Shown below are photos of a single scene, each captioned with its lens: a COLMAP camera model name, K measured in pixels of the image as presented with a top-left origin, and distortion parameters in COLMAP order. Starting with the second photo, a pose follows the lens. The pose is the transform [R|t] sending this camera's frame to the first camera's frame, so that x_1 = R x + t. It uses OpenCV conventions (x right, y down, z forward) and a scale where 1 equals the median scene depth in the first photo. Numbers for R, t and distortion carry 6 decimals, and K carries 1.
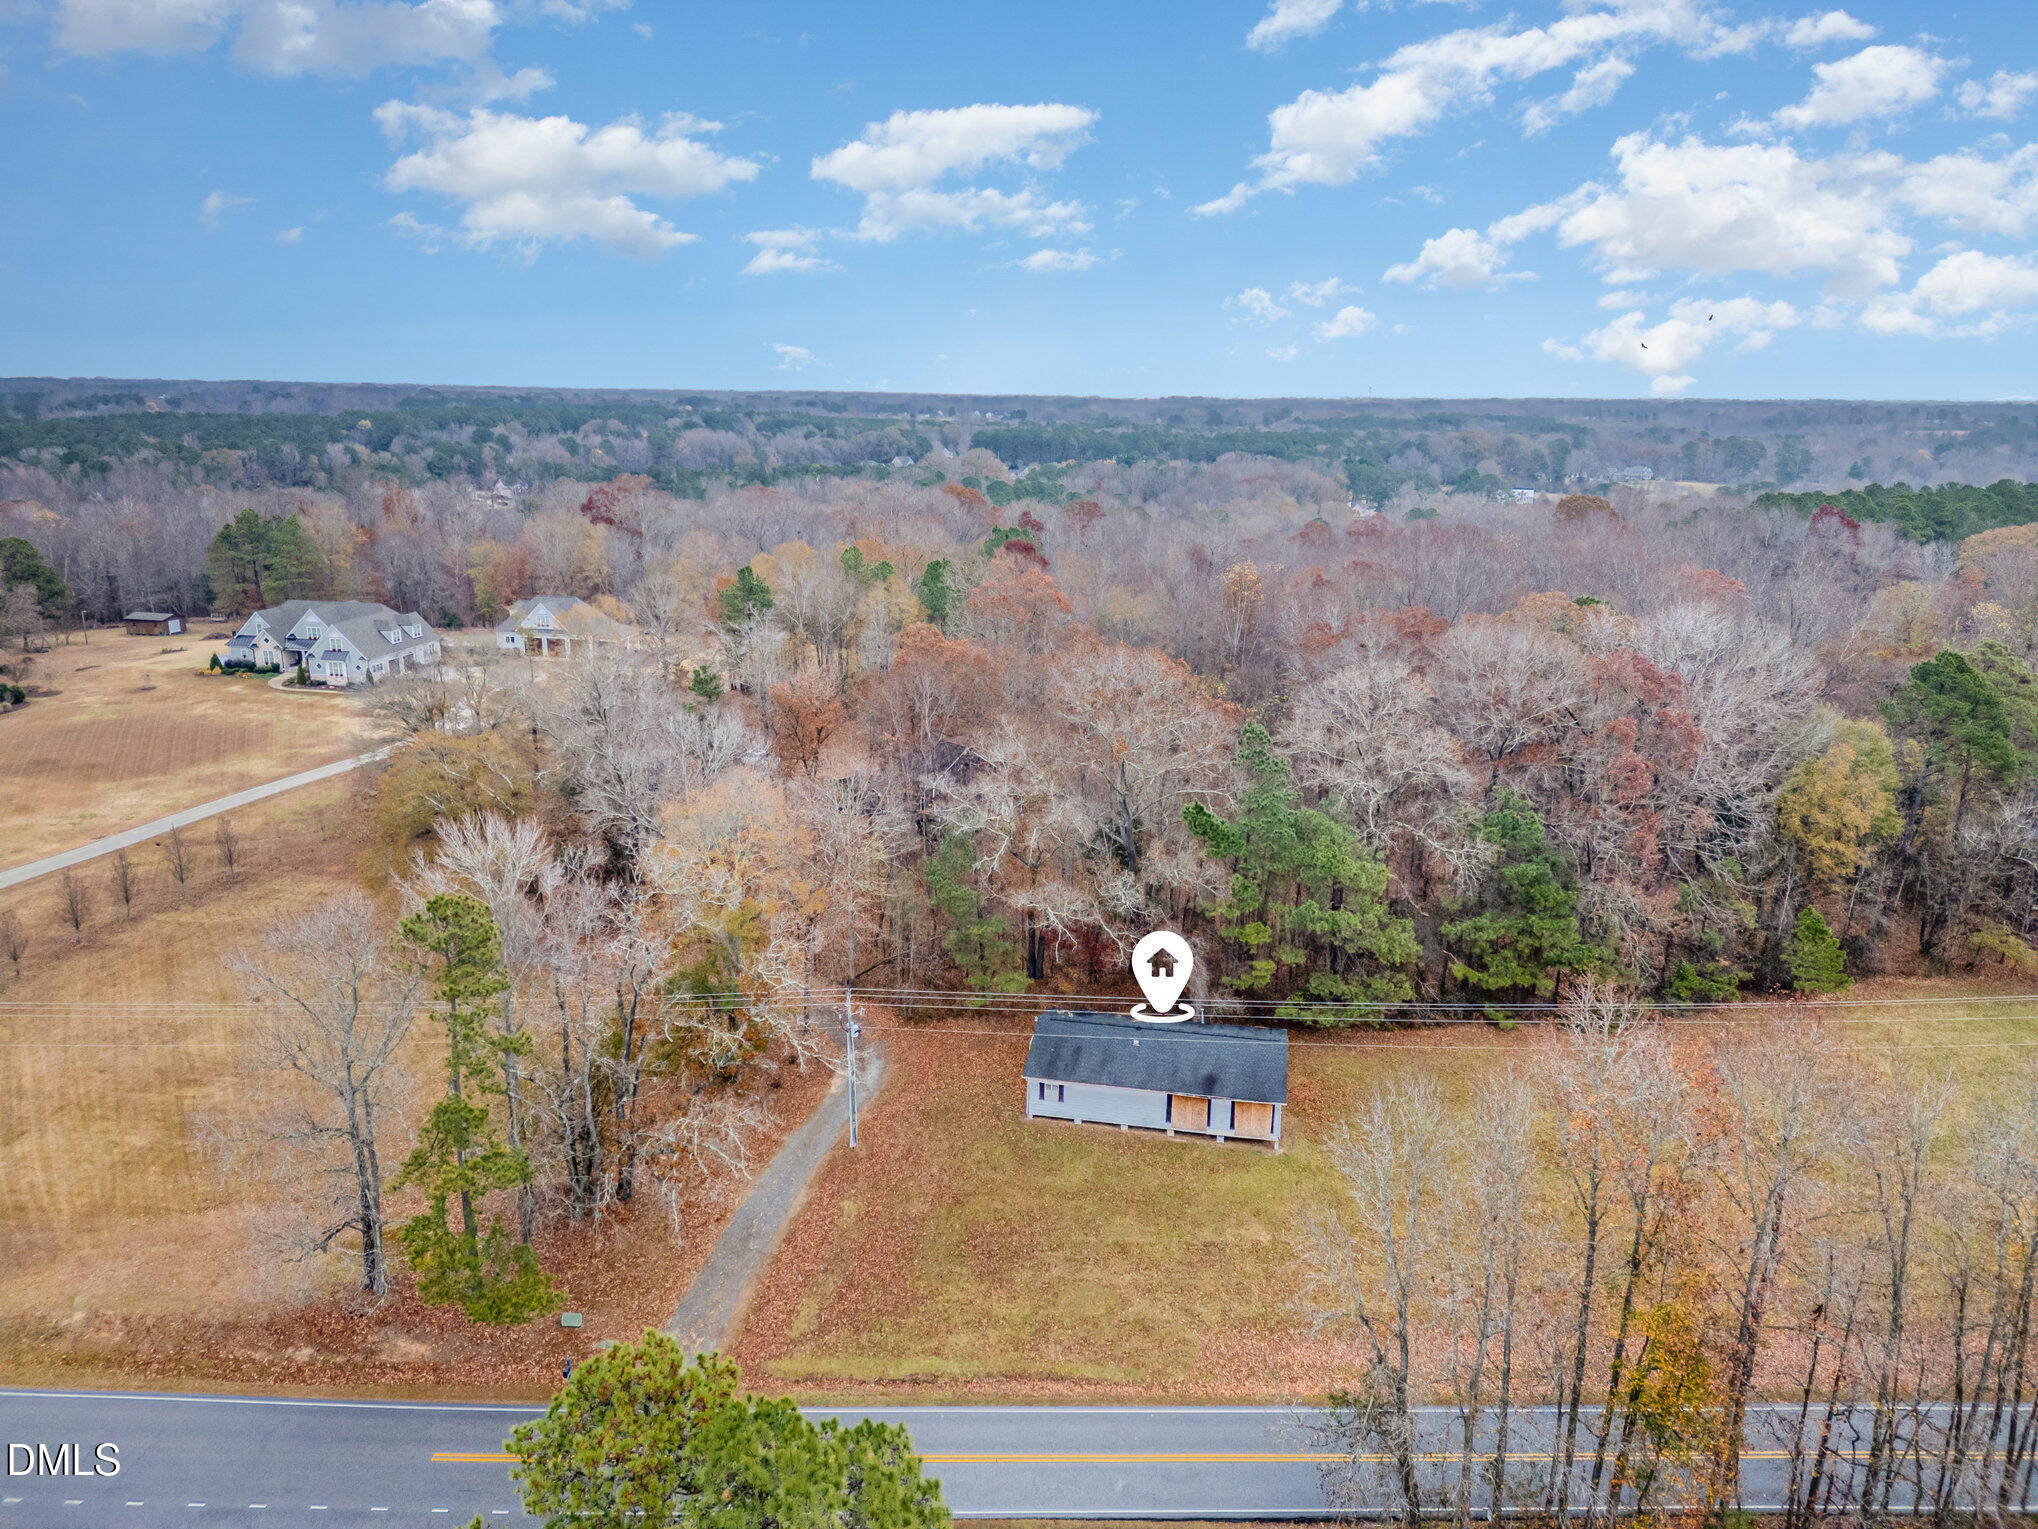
lens RADIAL K [[1413.3, 0, 1019.0], [0, 1413.3, 764.5], [0, 0, 1]] dist [0.077638, -0.078762]
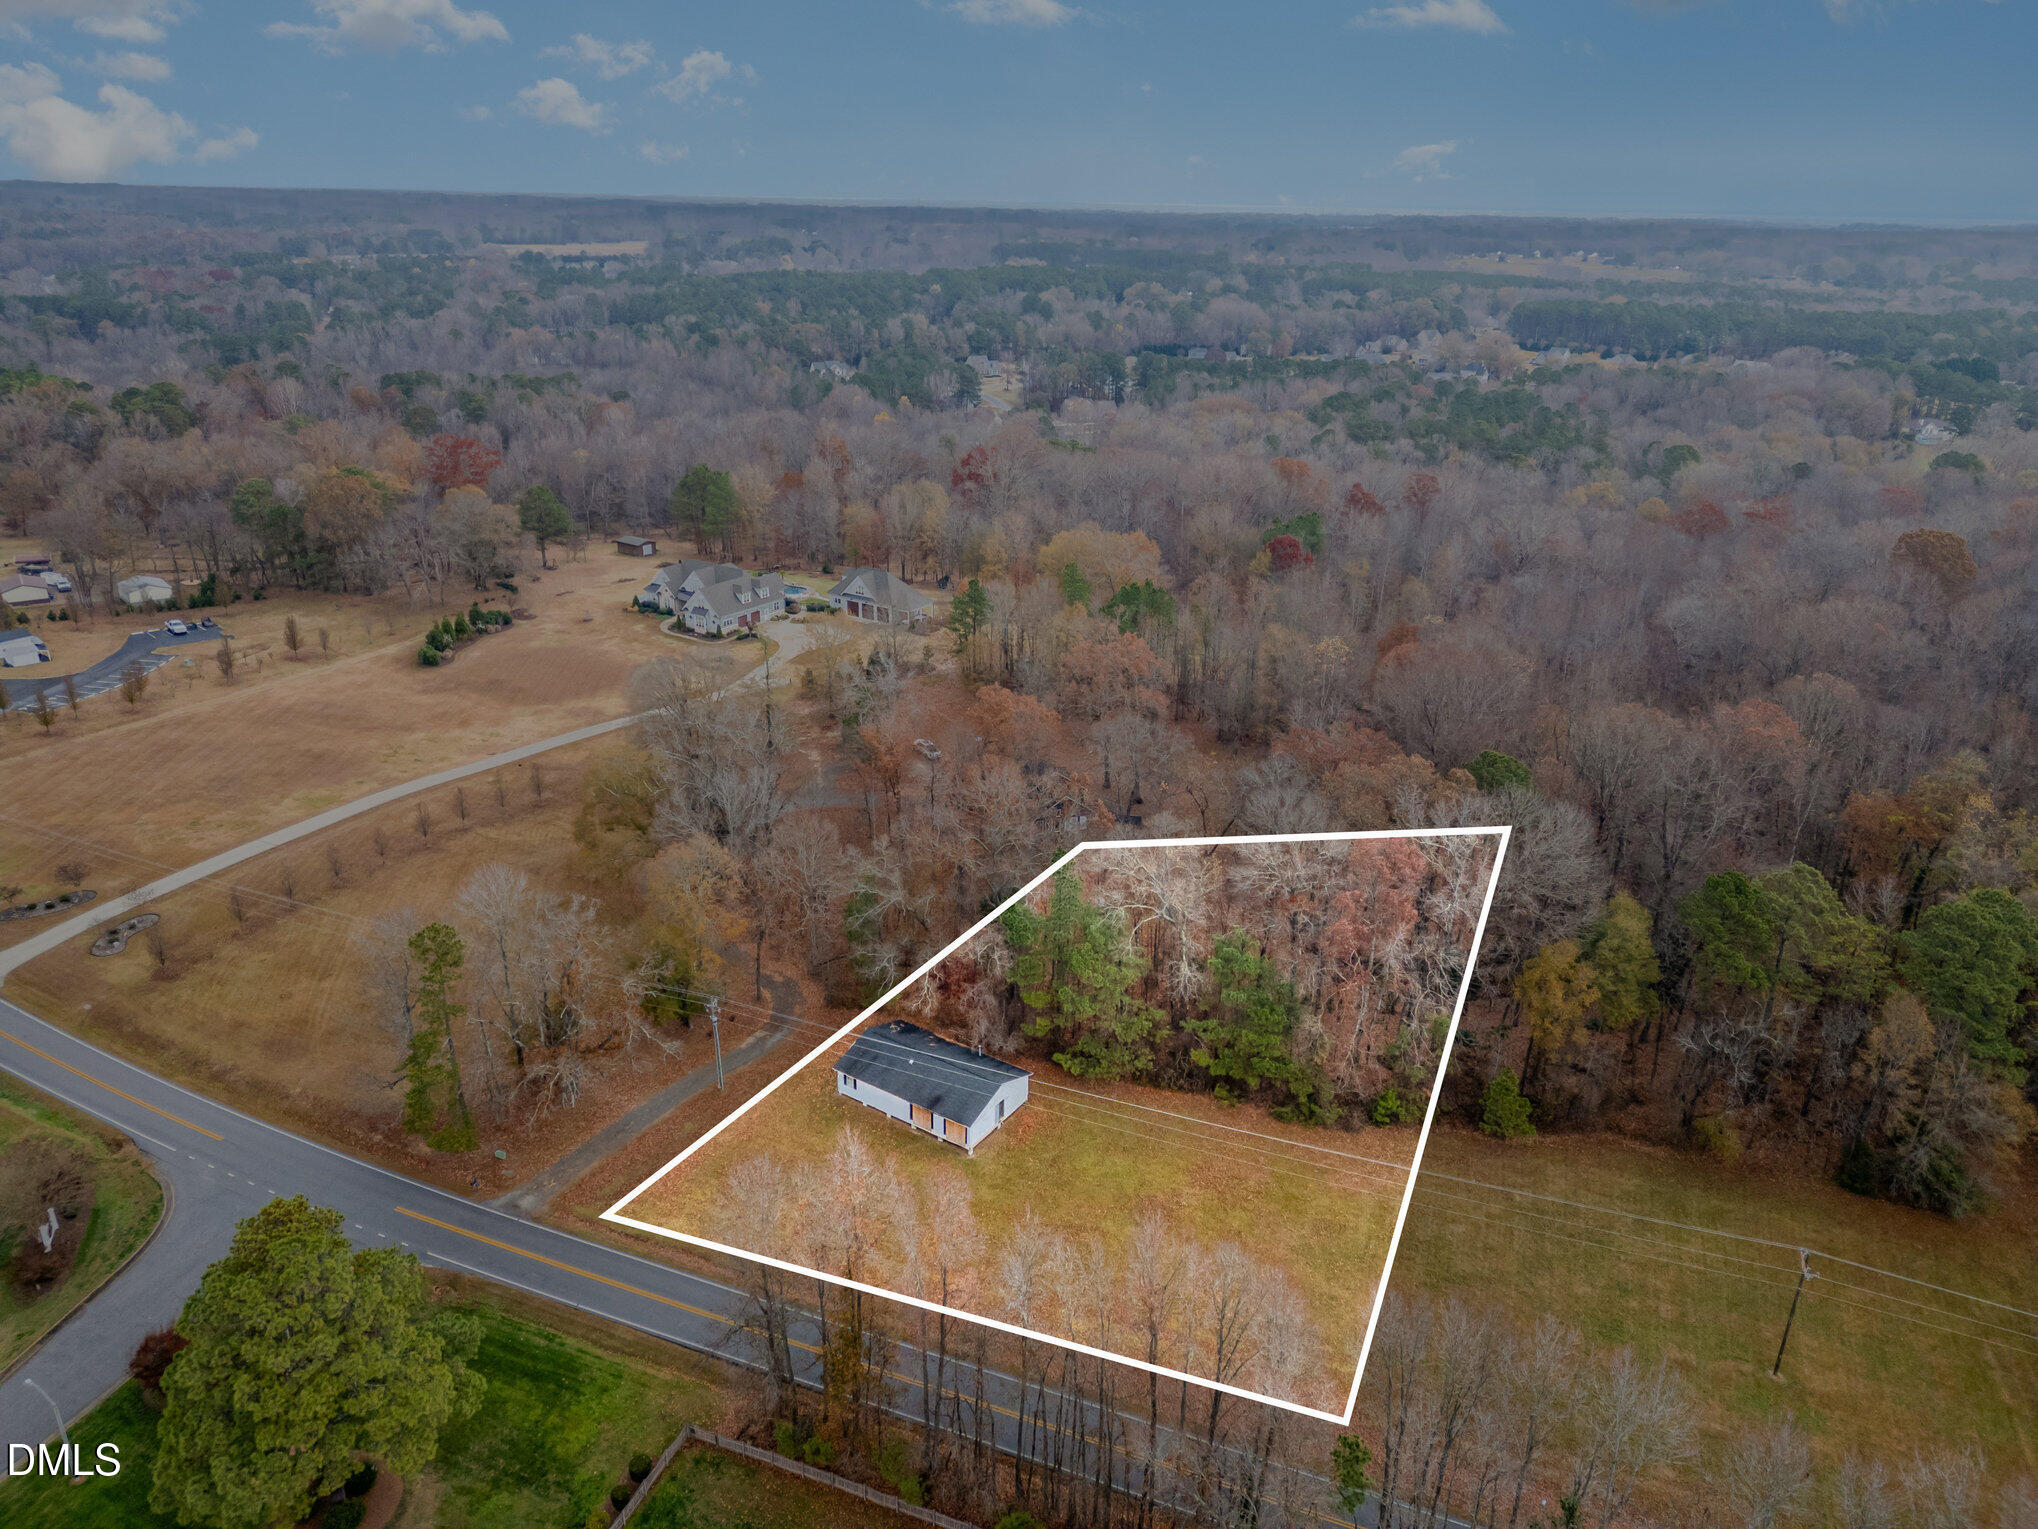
lens RADIAL K [[1413.3, 0, 1019.0], [0, 1413.3, 764.5], [0, 0, 1]] dist [0.077638, -0.078762]
pose [[0.918139, 0.151558, -0.366130, 0.573487], [-0.107983, 0.984693, 0.136821, -0.273160], [0.381262, -0.086085, 0.920450, -0.246394]]
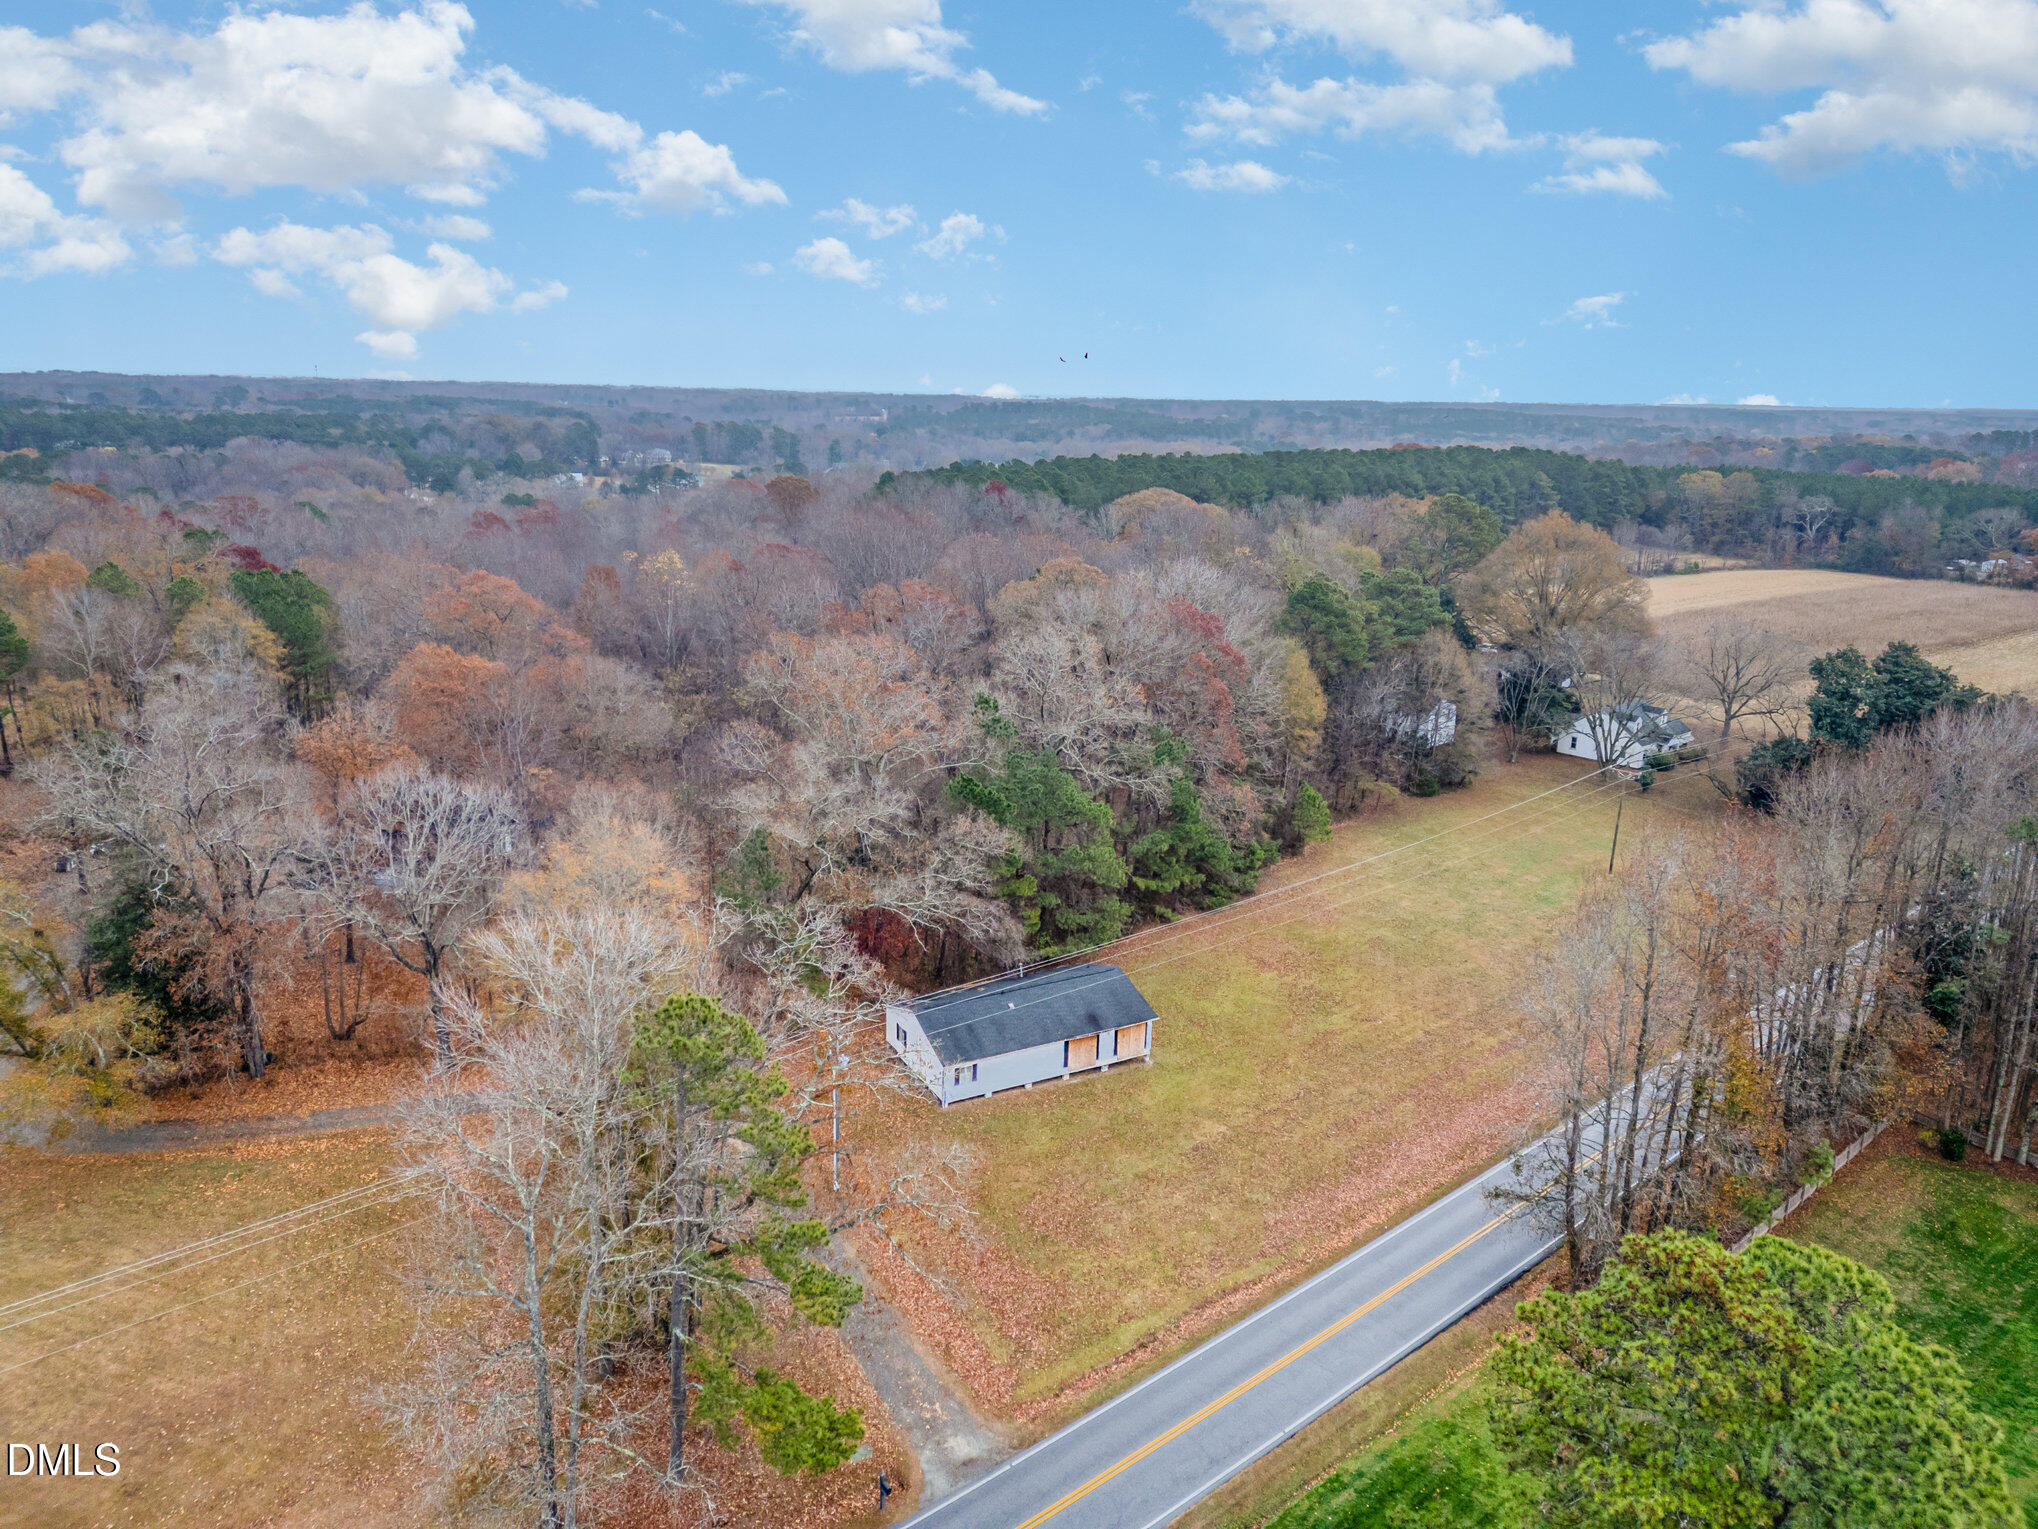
lens RADIAL K [[1402.7, 0, 1021.8], [0, 1402.7, 773.9], [0, 0, 1]] dist [0.097648, -0.112740]
pose [[0.772907, -0.162279, 0.613417, -0.438809], [0.151003, 0.986010, 0.070584, -0.038219], [-0.616290, 0.038073, 0.786598, 0.144546]]
